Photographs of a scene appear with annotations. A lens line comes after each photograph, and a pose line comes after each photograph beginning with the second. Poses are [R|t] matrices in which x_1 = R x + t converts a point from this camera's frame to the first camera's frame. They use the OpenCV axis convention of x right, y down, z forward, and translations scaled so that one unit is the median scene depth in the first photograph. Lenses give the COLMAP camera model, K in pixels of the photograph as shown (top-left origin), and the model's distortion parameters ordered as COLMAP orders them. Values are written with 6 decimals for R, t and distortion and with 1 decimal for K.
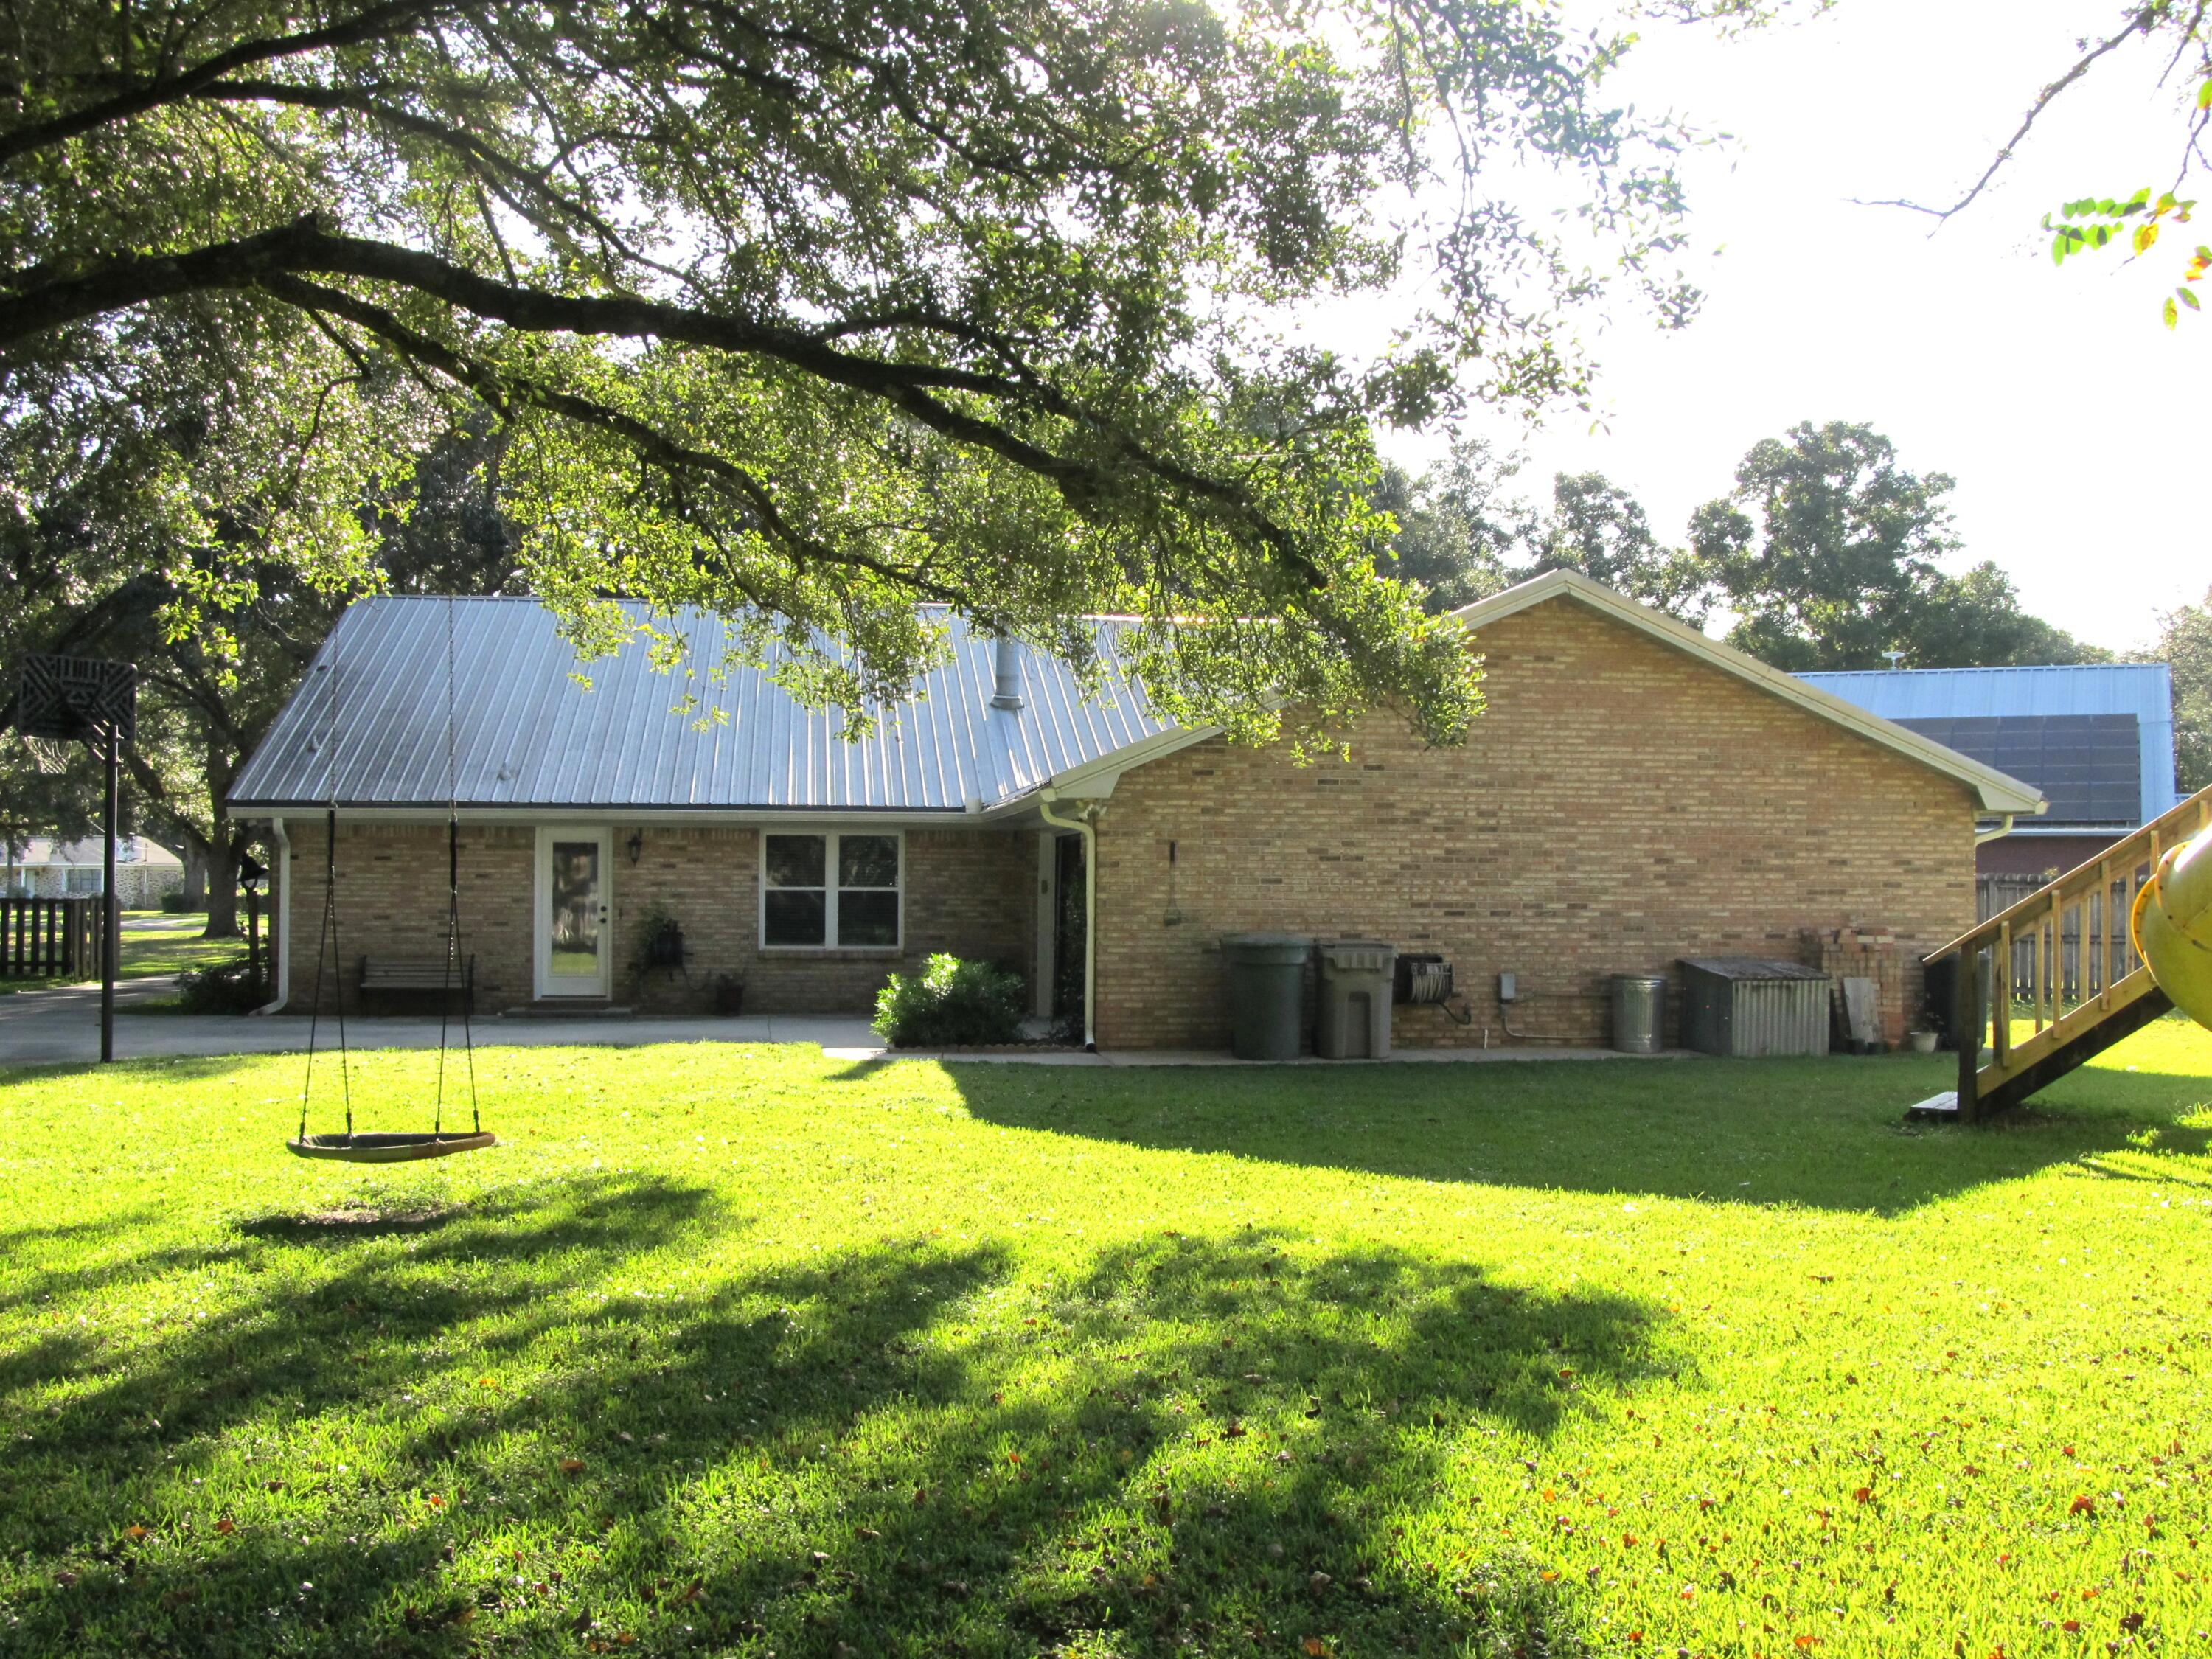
lens RADIAL K [[2396.6, 0, 1110.5], [0, 2396.6, 818.1], [0, 0, 1]] dist [-0.087435, 0.000000]
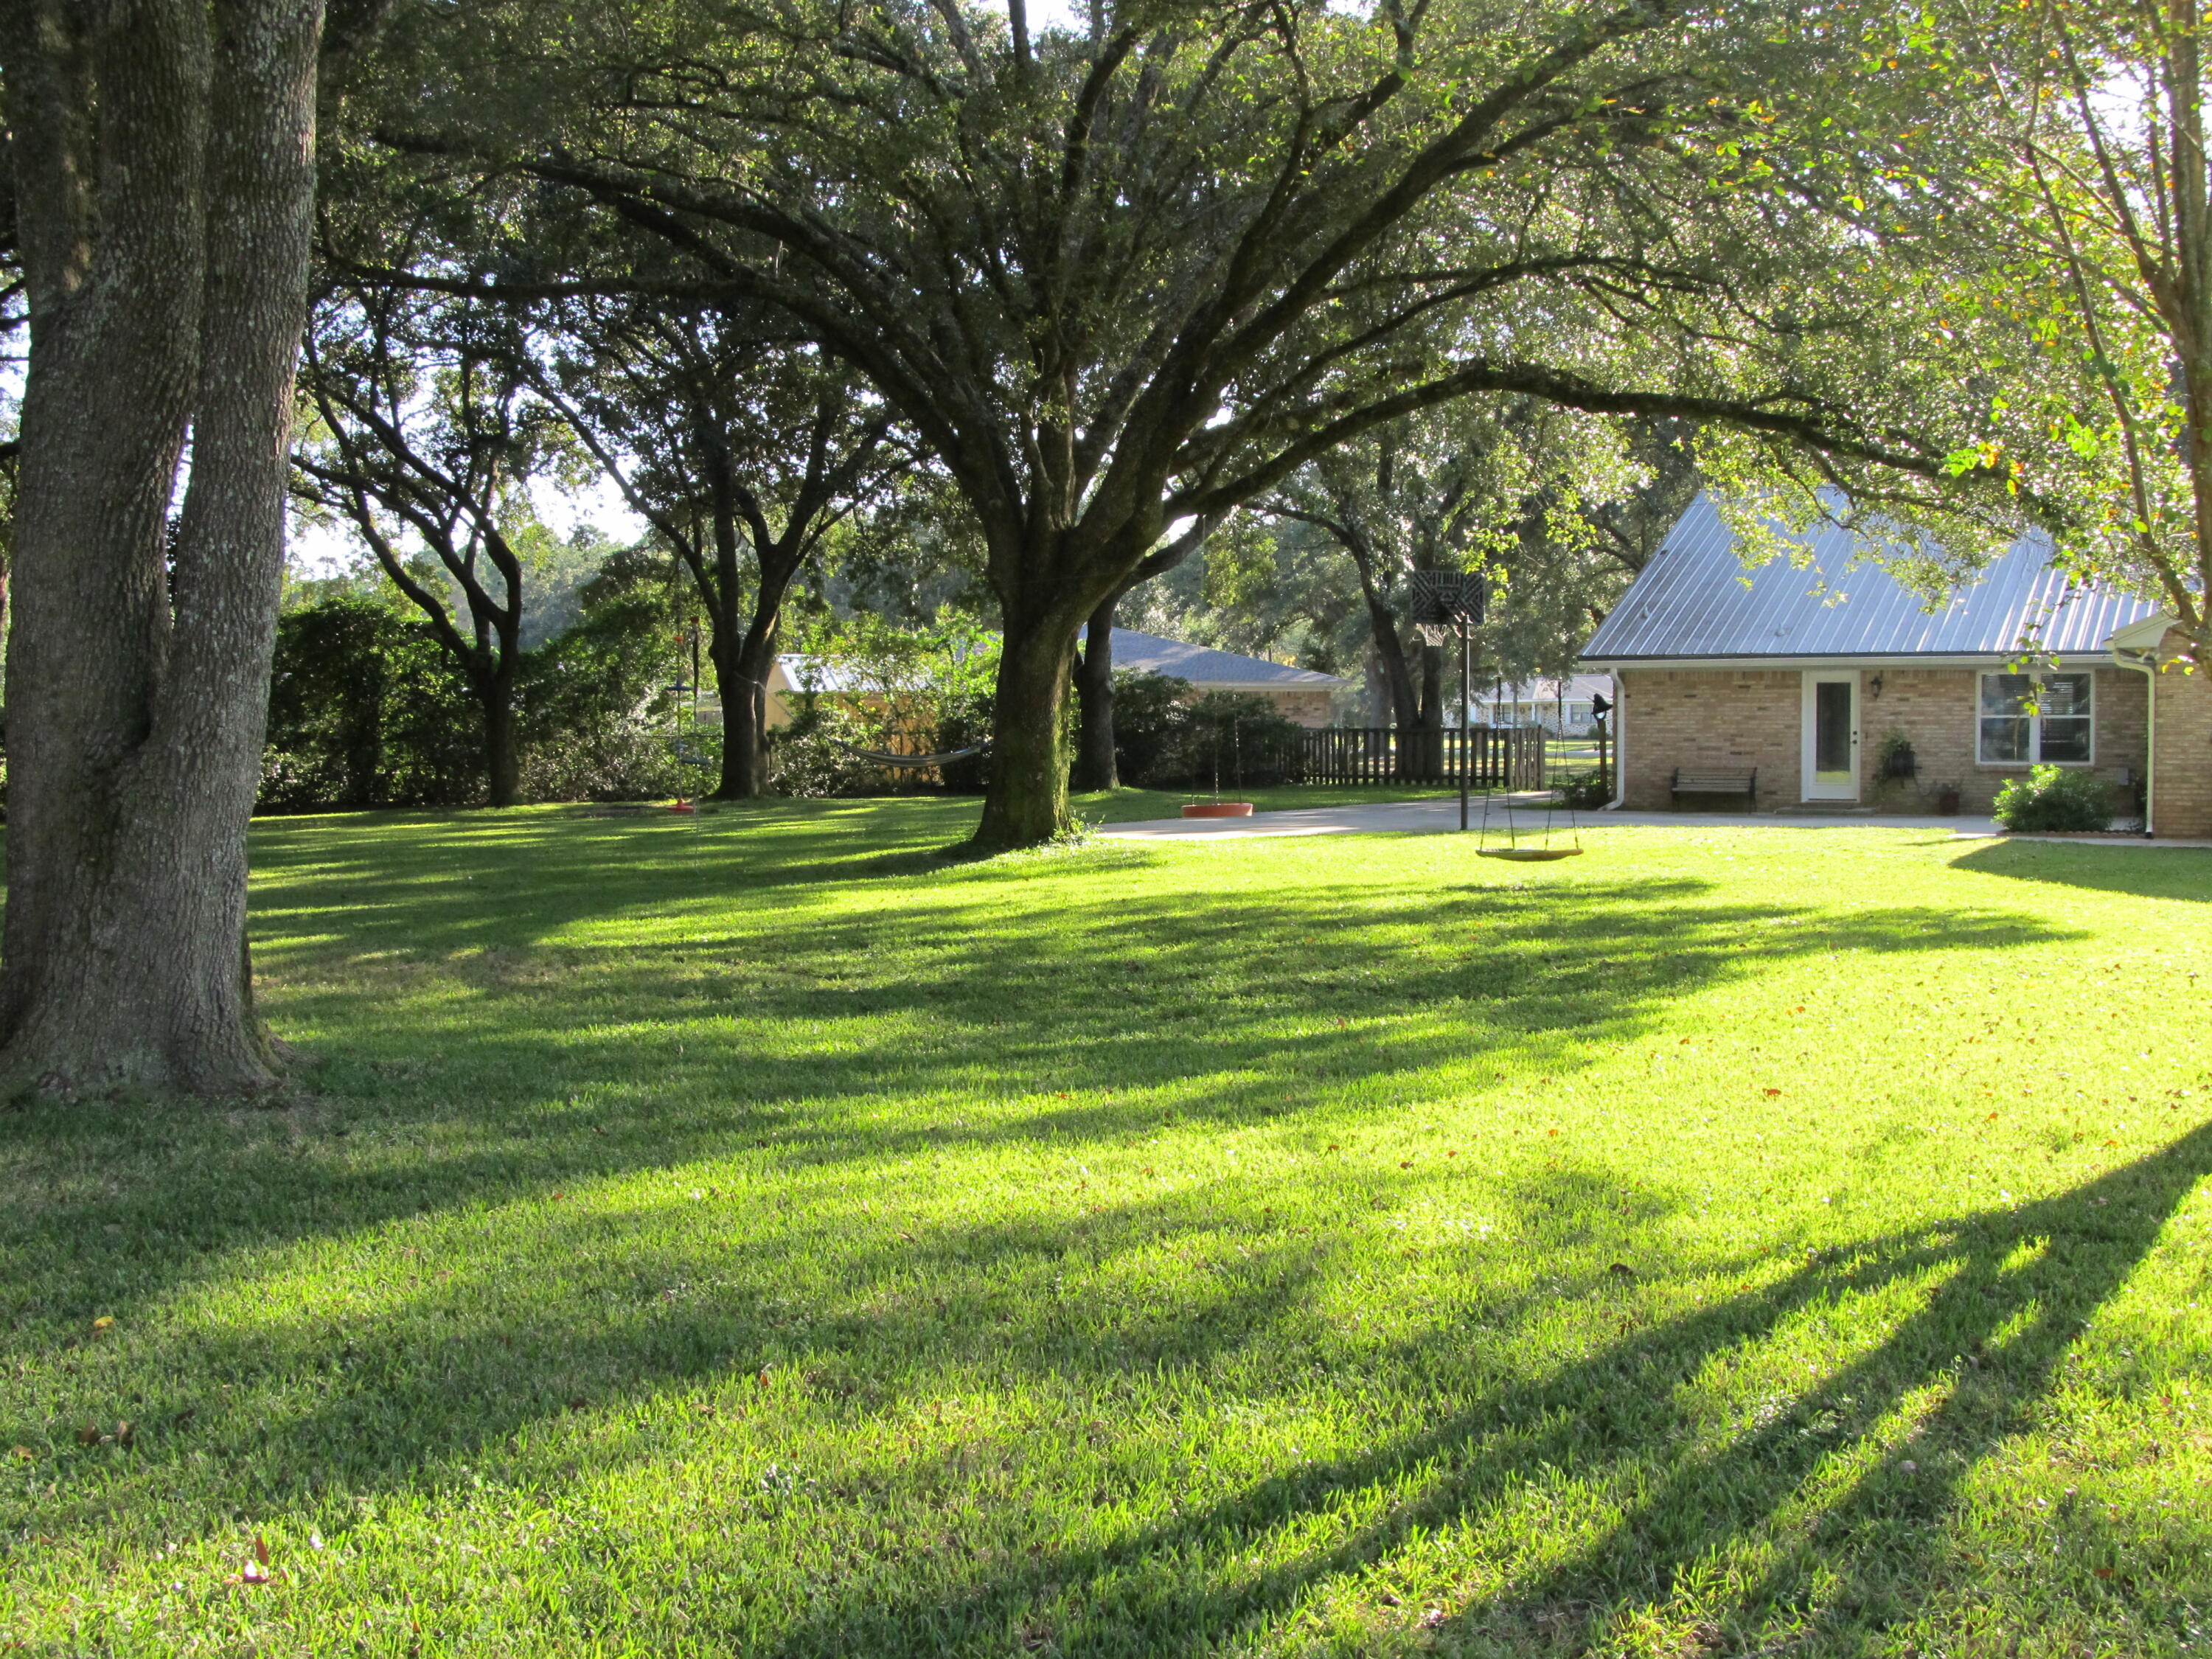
lens RADIAL K [[2396.6, 0, 1107.8], [0, 2396.6, 819.9], [0, 0, 1]] dist [-0.087435, 0.000000]
pose [[0.812912, 0.017161, -0.582134, 0.272614], [0.024727, 0.997647, 0.063940, -0.010083], [0.581861, -0.066372, 0.810575, -0.379740]]
